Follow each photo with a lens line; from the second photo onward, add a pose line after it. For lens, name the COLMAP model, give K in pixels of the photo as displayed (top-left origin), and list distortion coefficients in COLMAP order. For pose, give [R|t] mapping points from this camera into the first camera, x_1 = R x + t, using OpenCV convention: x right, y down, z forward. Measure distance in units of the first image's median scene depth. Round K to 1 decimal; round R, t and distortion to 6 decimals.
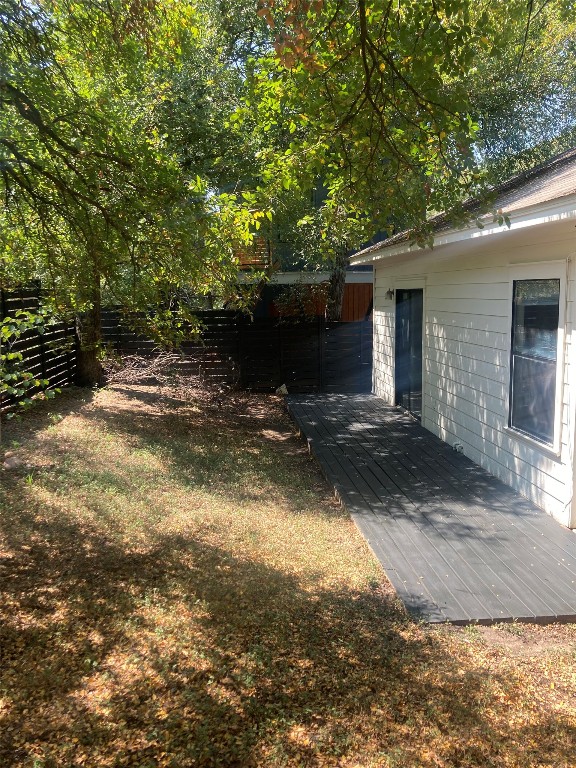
lens RADIAL K [[641.5, 0, 288.0], [0, 641.5, 384.0], [0, 0, 1]] dist [0.071395, 0.001557]
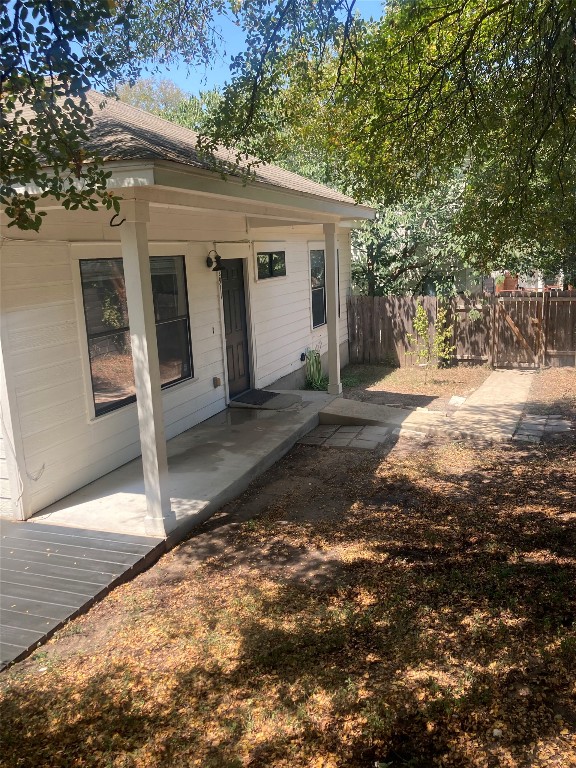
lens RADIAL K [[641.5, 0, 288.0], [0, 641.5, 384.0], [0, 0, 1]] dist [0.071395, 0.001557]
pose [[0.434799, -0.168030, 0.884712, -0.346902], [0.160967, 0.981117, 0.107231, -0.032395], [-0.886025, 0.095785, 0.453636, 0.298073]]
